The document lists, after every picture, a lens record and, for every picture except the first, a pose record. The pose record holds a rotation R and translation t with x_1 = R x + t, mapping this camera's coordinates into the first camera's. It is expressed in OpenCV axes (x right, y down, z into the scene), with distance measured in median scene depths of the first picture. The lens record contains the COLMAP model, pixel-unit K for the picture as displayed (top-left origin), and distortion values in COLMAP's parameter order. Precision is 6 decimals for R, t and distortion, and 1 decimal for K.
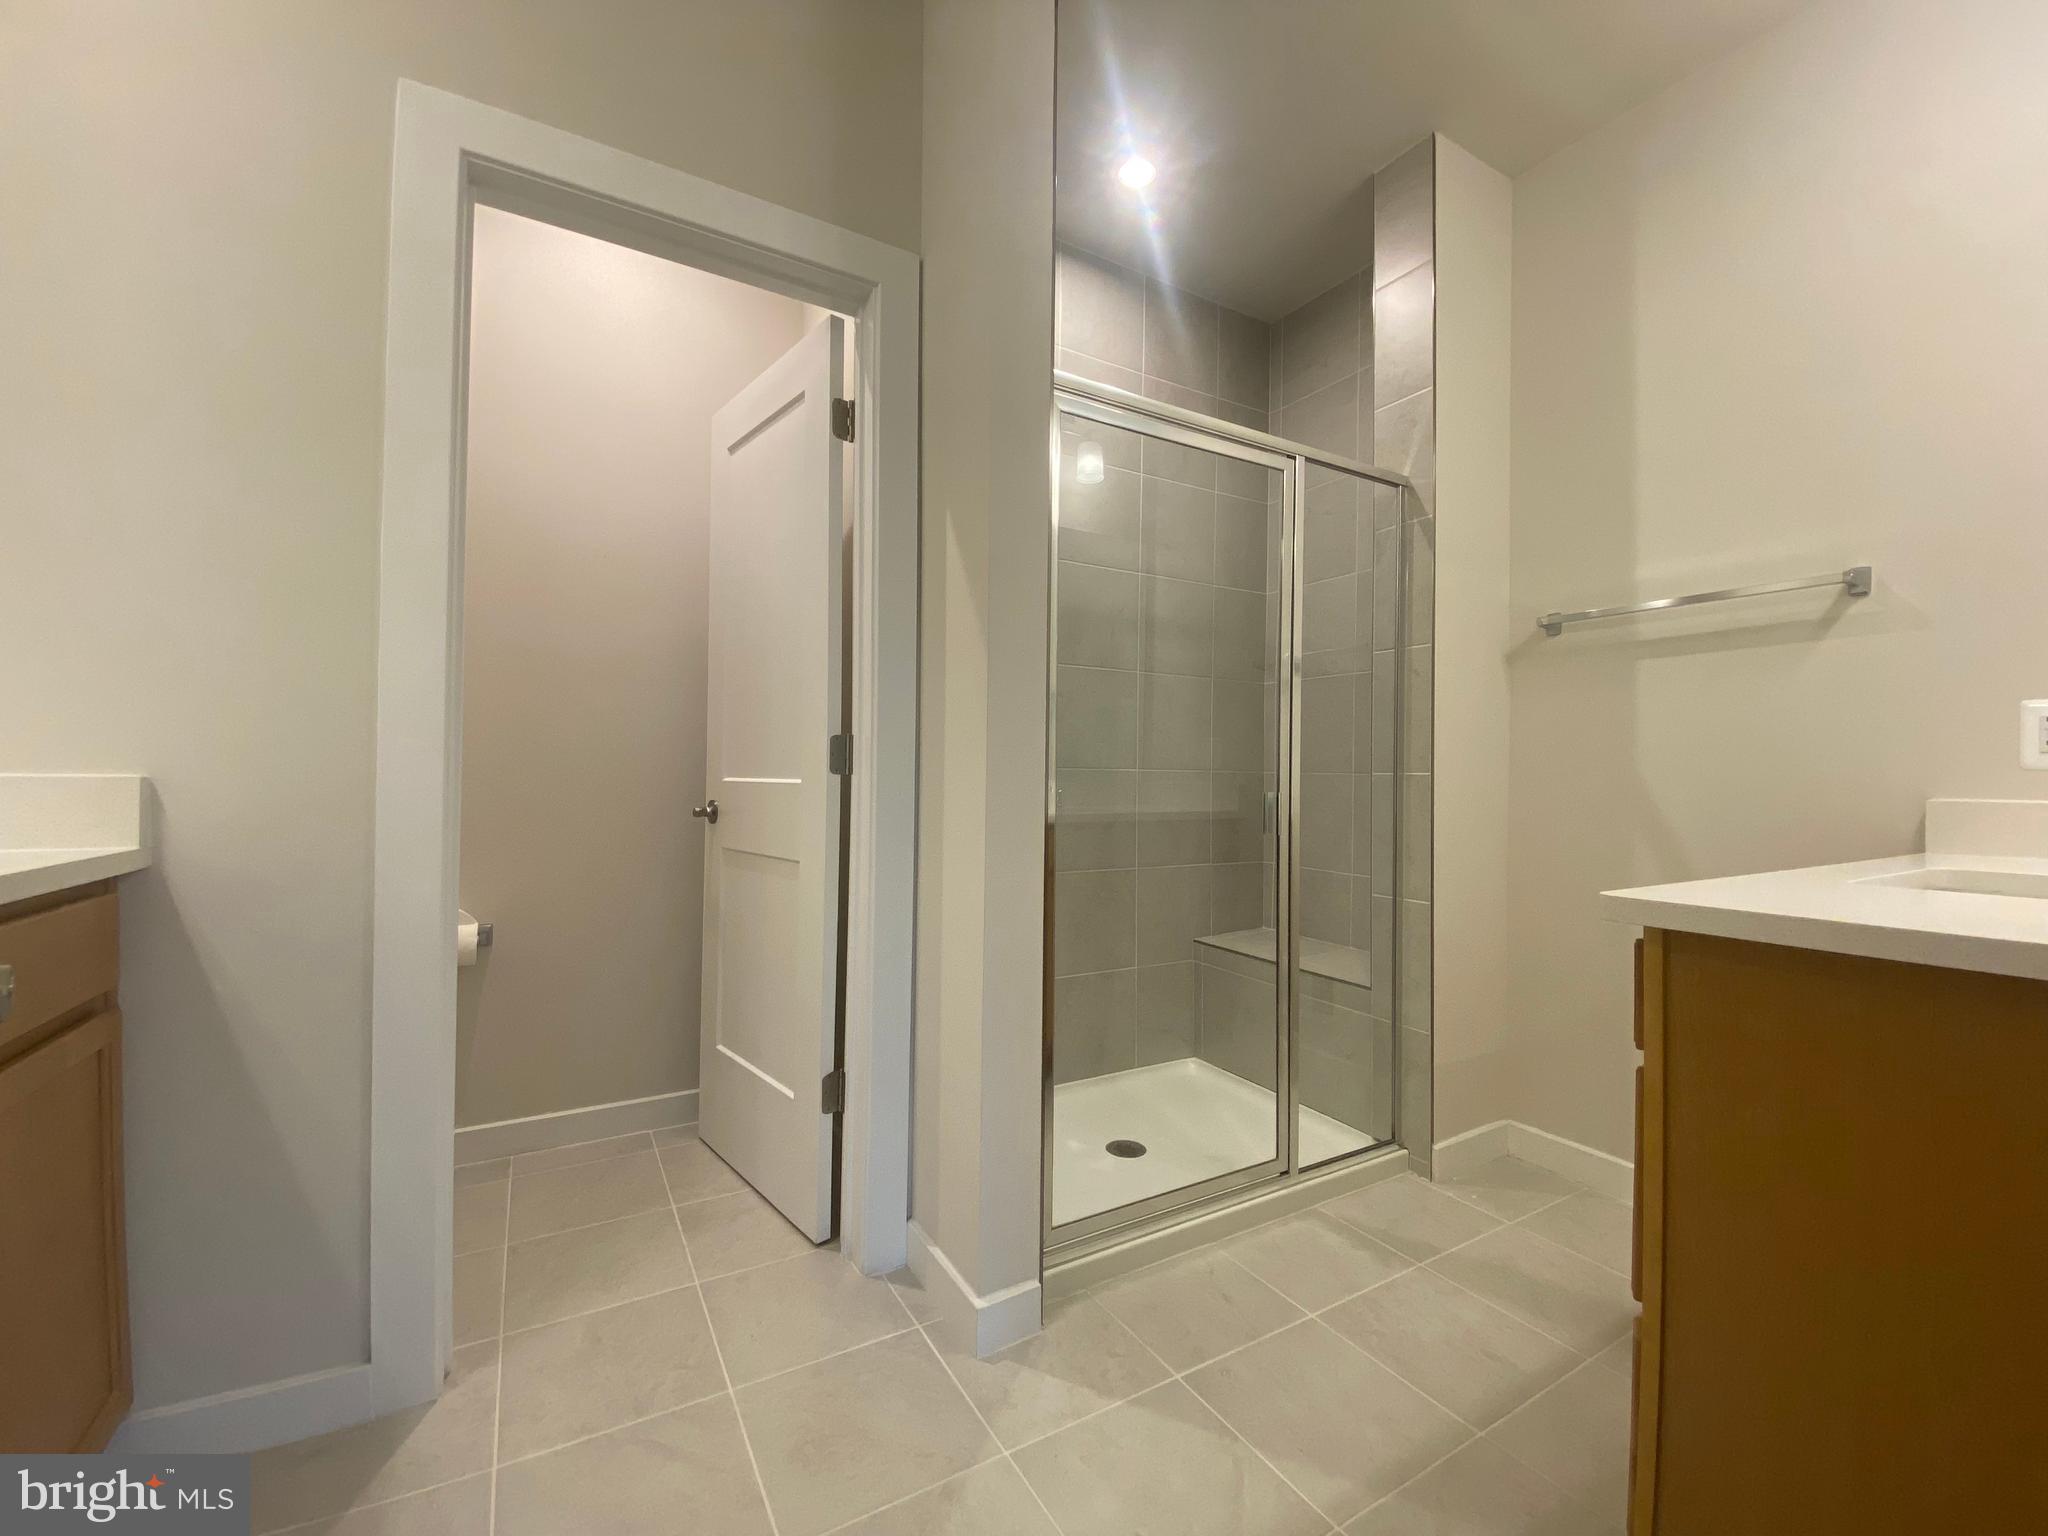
lens RADIAL K [[822.0, 0, 1015.4], [0, 822.0, 769.7], [0, 0, 1]] dist [0.011718, -0.015036]
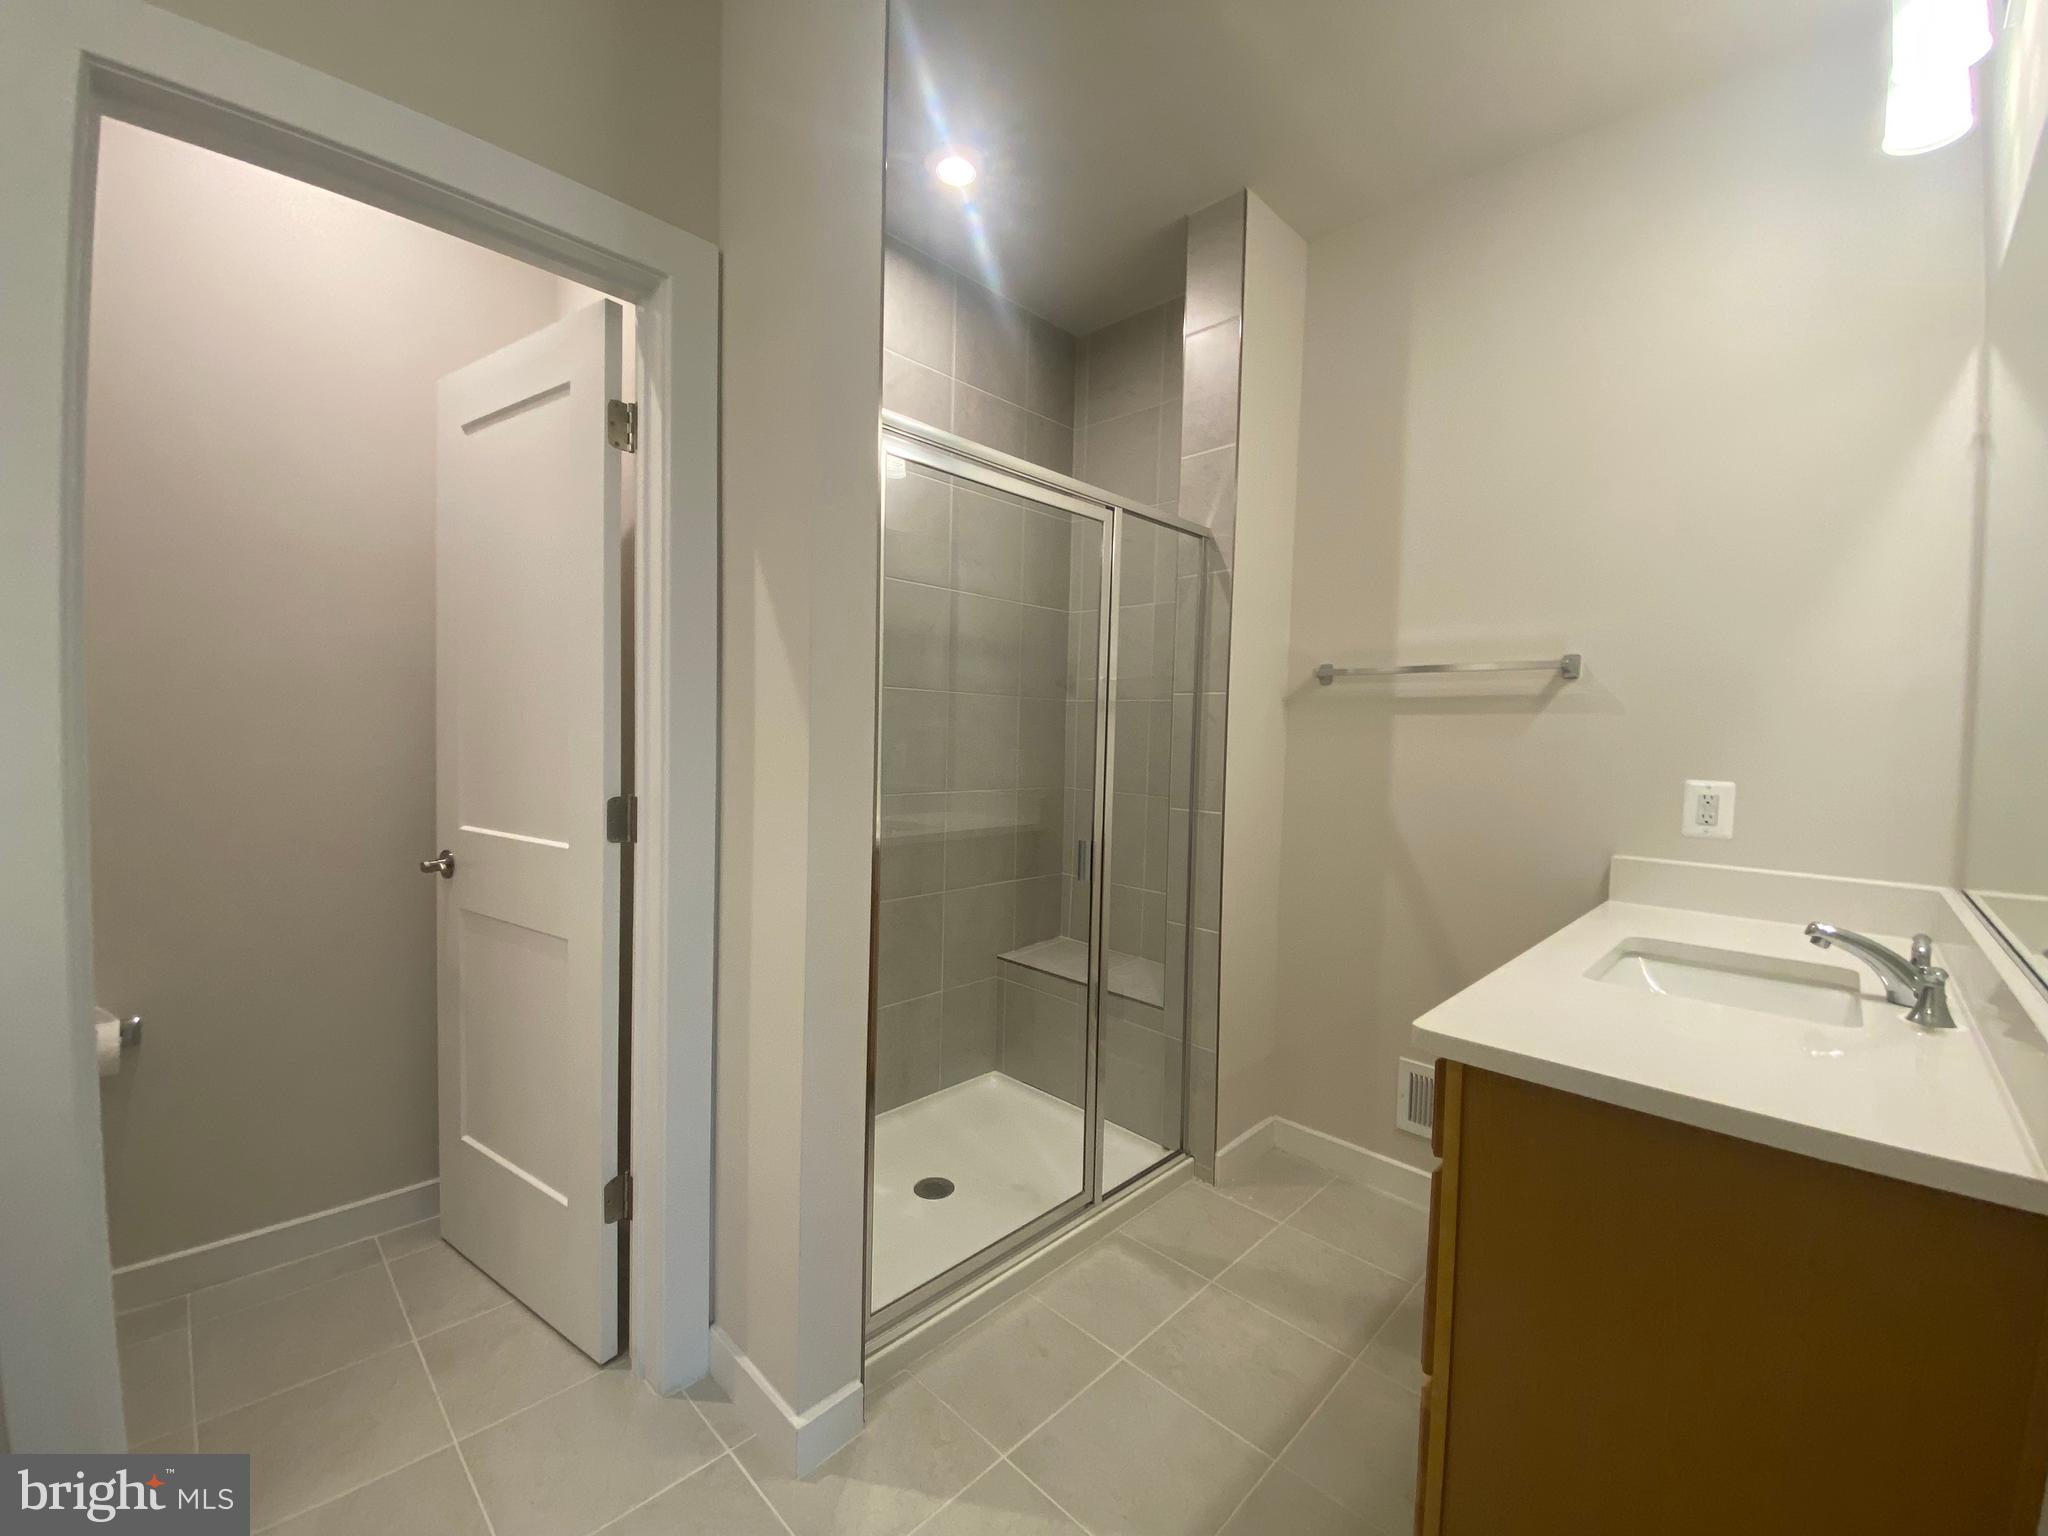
lens RADIAL K [[822.0, 0, 1010.6], [0, 822.0, 765.4], [0, 0, 1]] dist [0.011718, -0.015036]
pose [[0.965065, -0.000919, 0.262009, -0.044982], [-0.013528, 0.998485, 0.053328, -0.126063], [-0.261661, -0.055009, 0.963591, 0.058587]]
